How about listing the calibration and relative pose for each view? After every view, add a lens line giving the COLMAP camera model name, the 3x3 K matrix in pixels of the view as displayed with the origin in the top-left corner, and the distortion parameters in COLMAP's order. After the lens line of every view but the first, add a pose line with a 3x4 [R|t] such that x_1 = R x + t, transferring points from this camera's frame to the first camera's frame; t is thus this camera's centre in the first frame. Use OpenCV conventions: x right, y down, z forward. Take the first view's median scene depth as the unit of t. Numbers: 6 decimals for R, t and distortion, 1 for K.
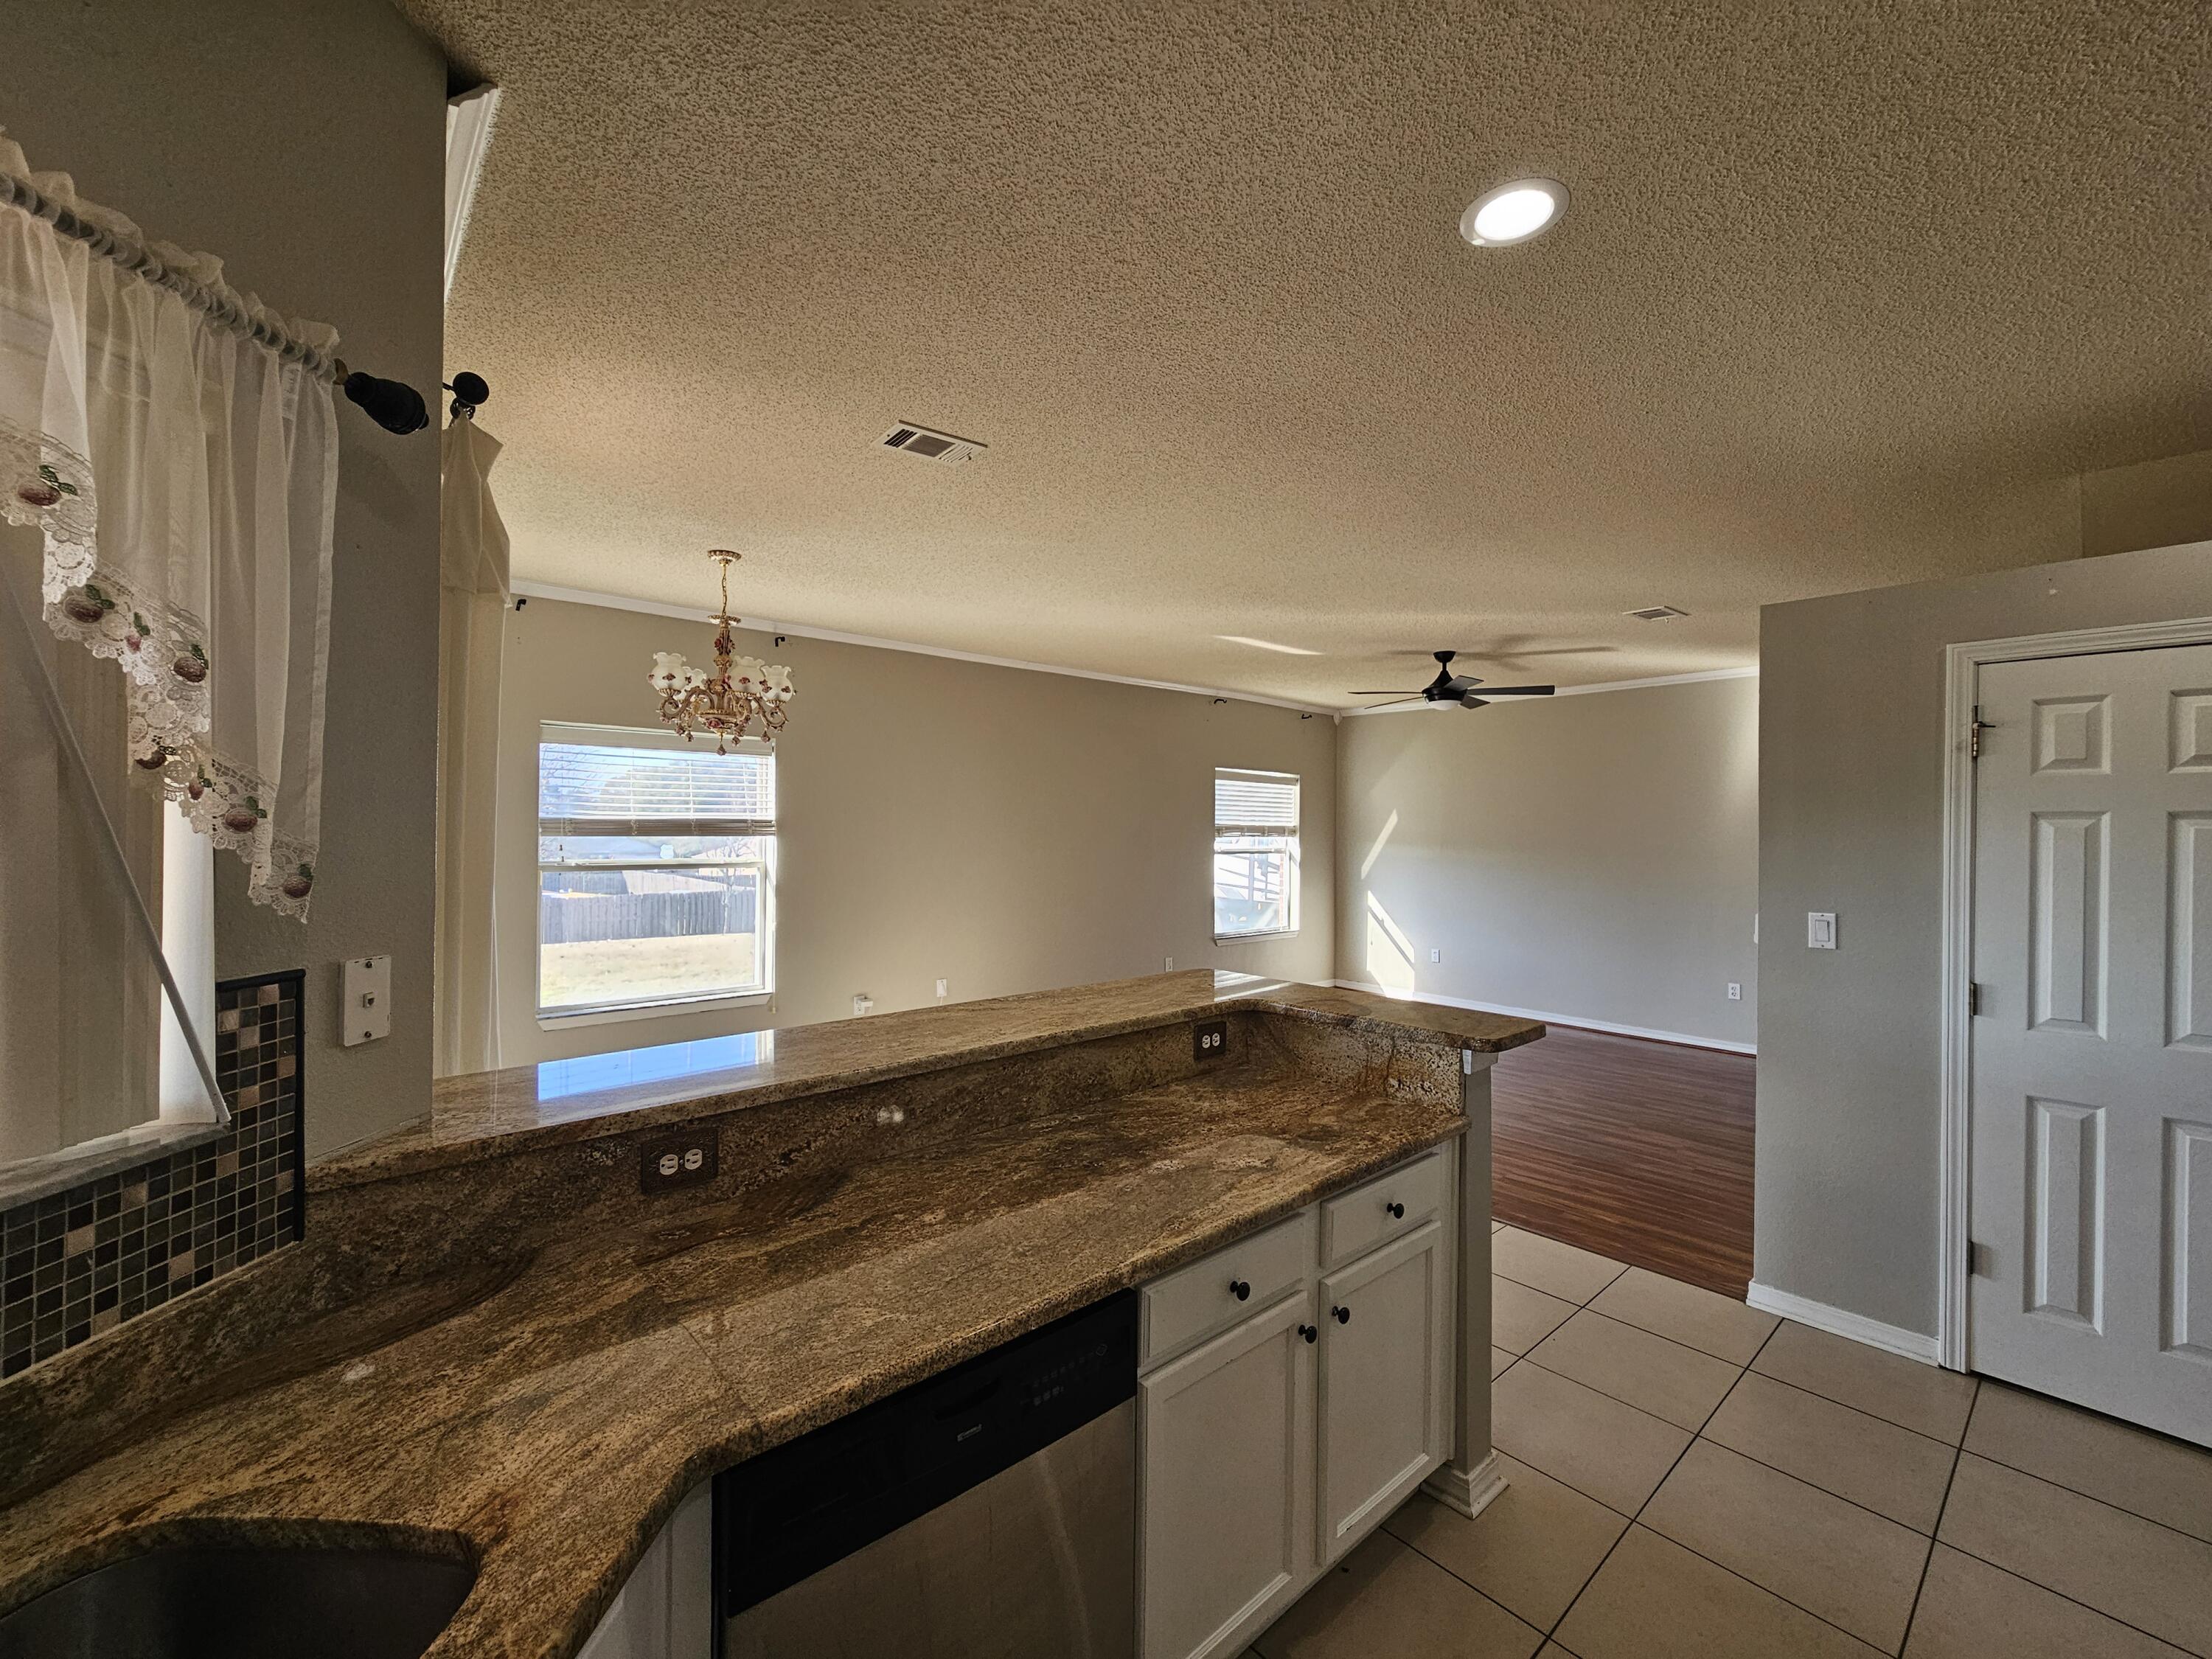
lens RADIAL K [[899.4, 0, 1093.8], [0, 899.4, 824.5], [0, 0, 1]] dist [-0.001991, -0.000341]
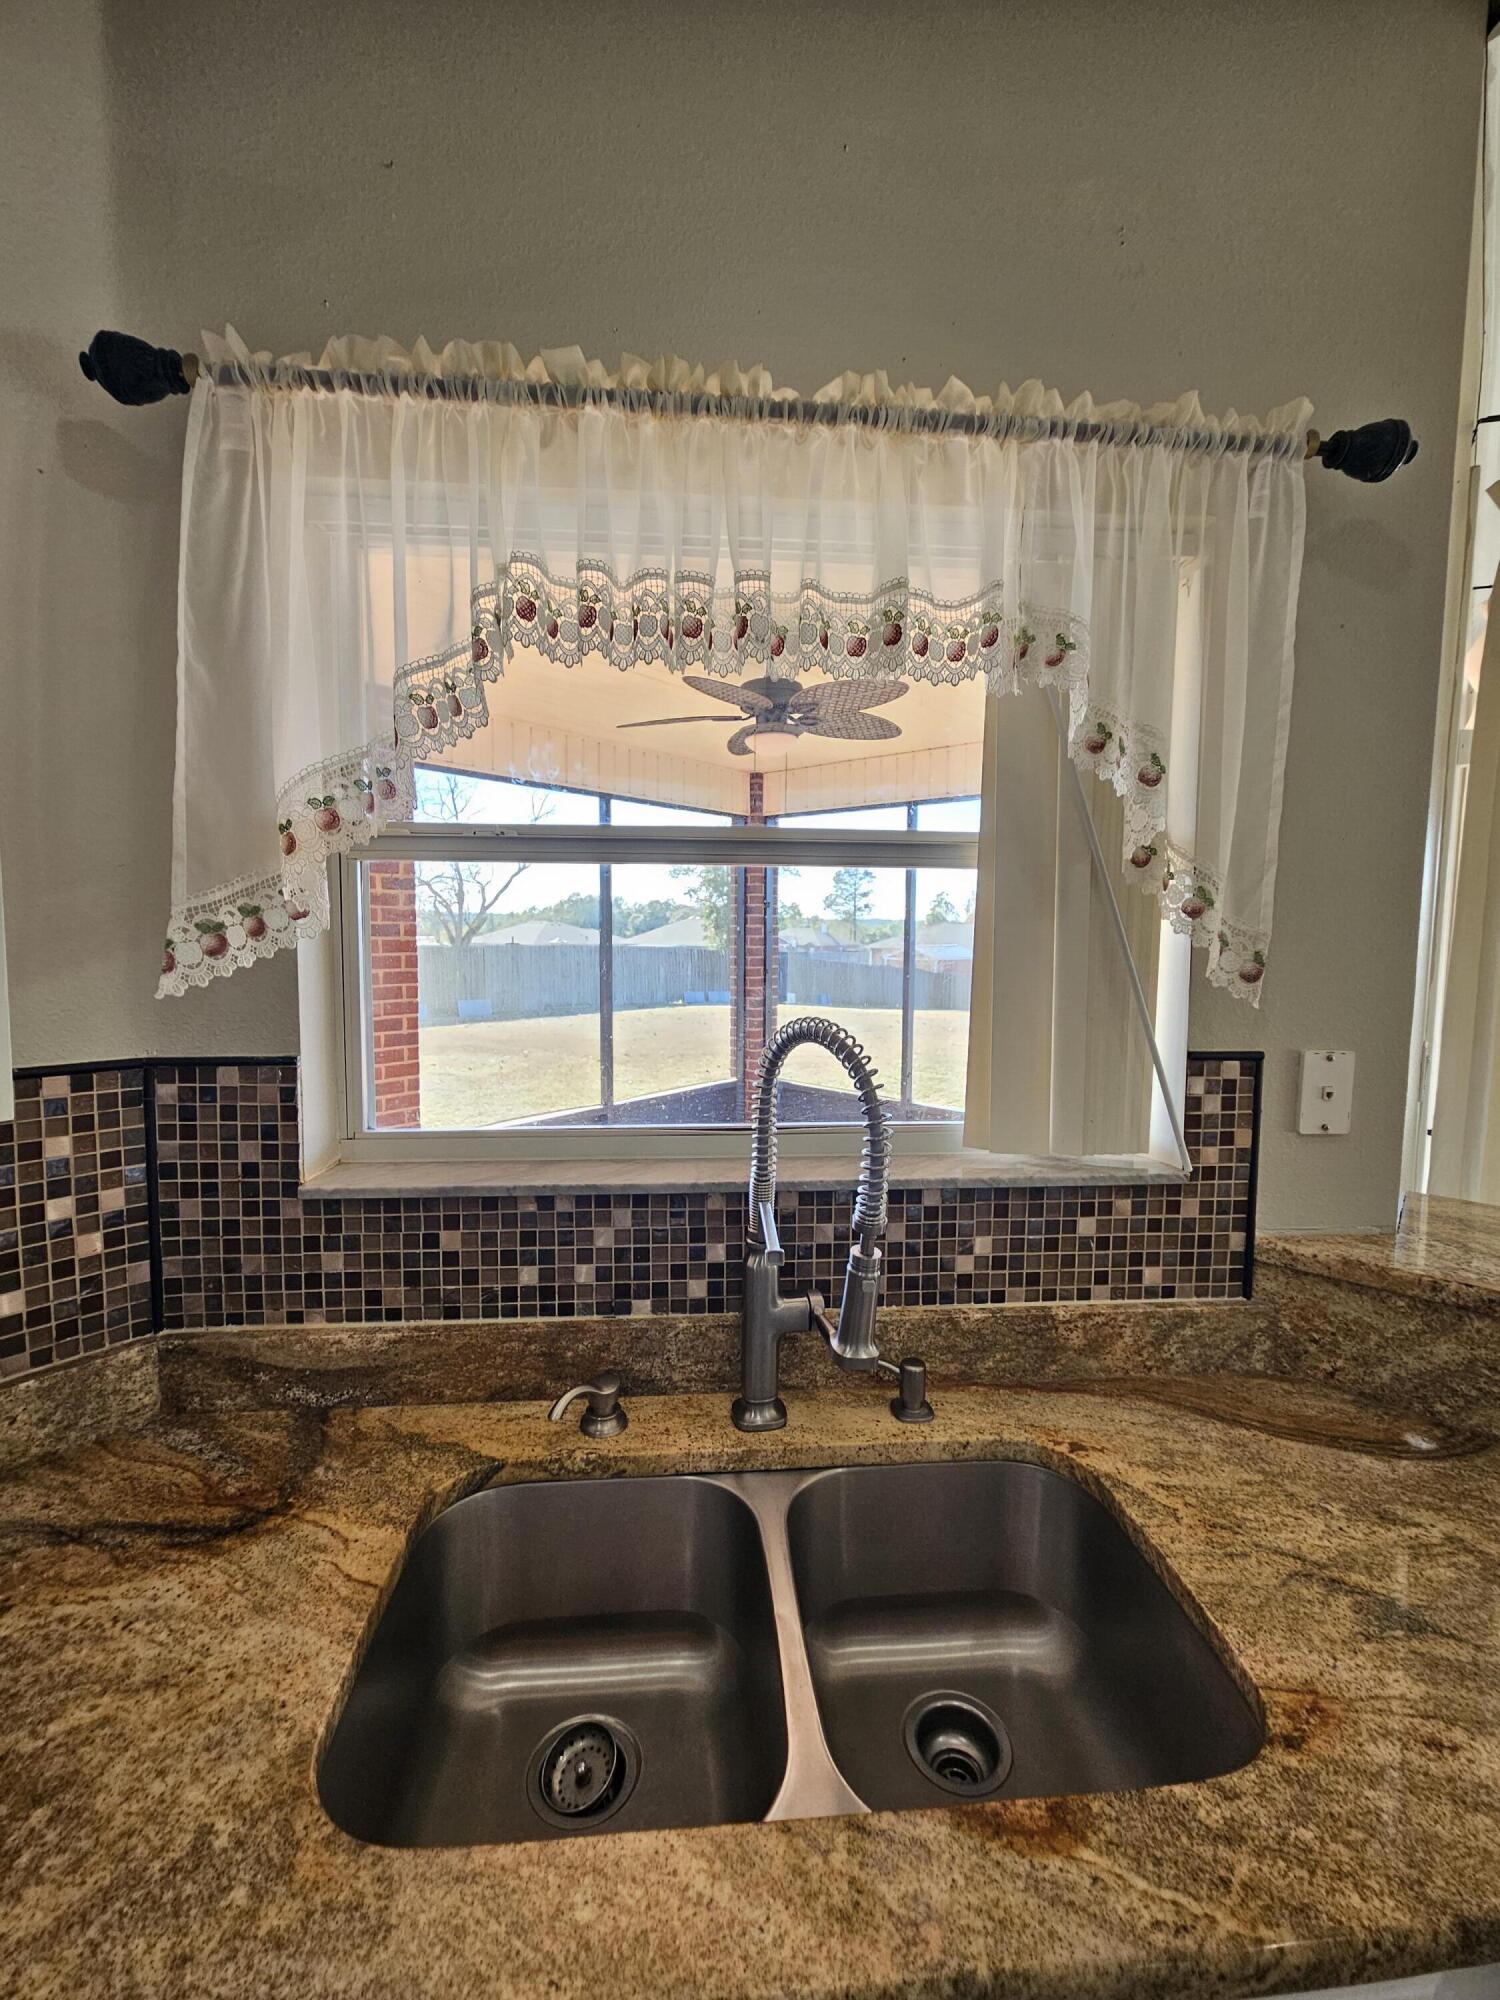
lens RADIAL K [[820.4, 0, 741.2], [0, 820.4, 989.0], [0, 0, 1]] dist [0.002058, -0.003072]
pose [[0.140507, 0.067749, -0.987759, -0.015293], [-0.003858, 0.997686, 0.067881, 0.025662], [0.990072, -0.005727, 0.140443, 0.274750]]
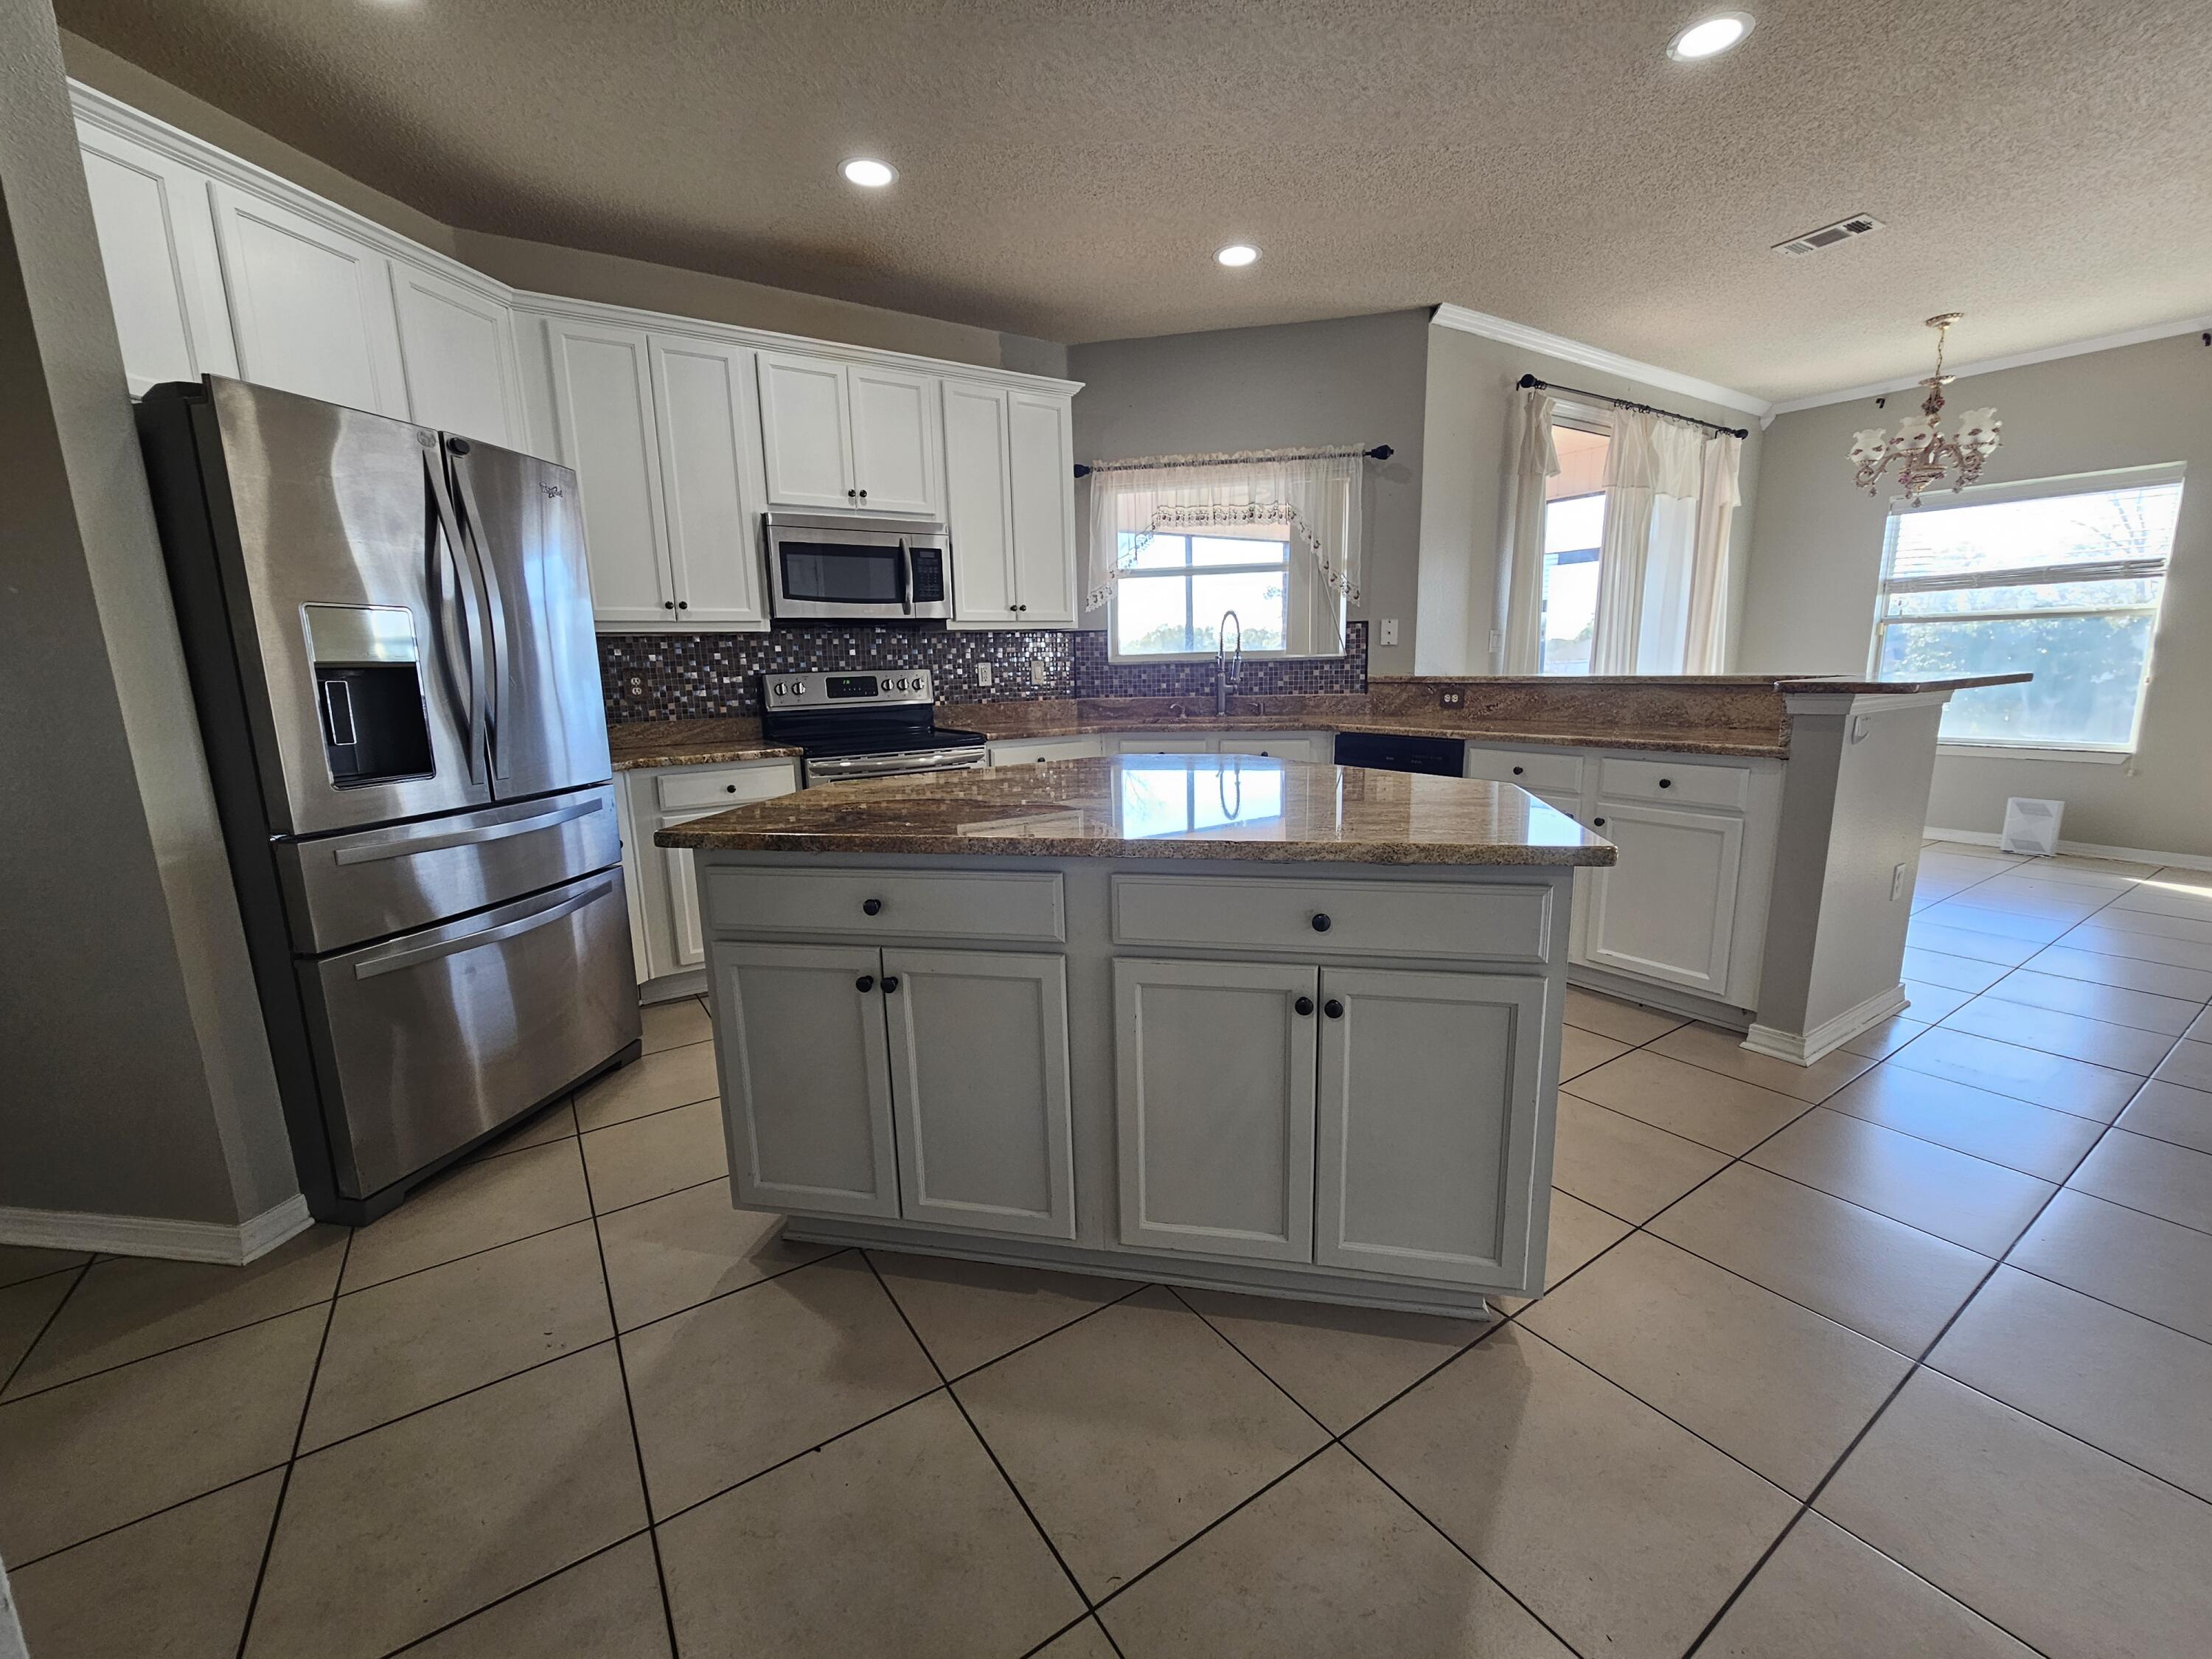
lens RADIAL K [[899.4, 0, 1093.8], [0, 899.4, 824.5], [0, 0, 1]] dist [-0.001991, -0.000341]
pose [[-0.134192, 0.173312, -0.975682, 3.303854], [0.028681, 0.984854, 0.170997, 0.350611], [0.990540, -0.005037, -0.137131, 0.410603]]
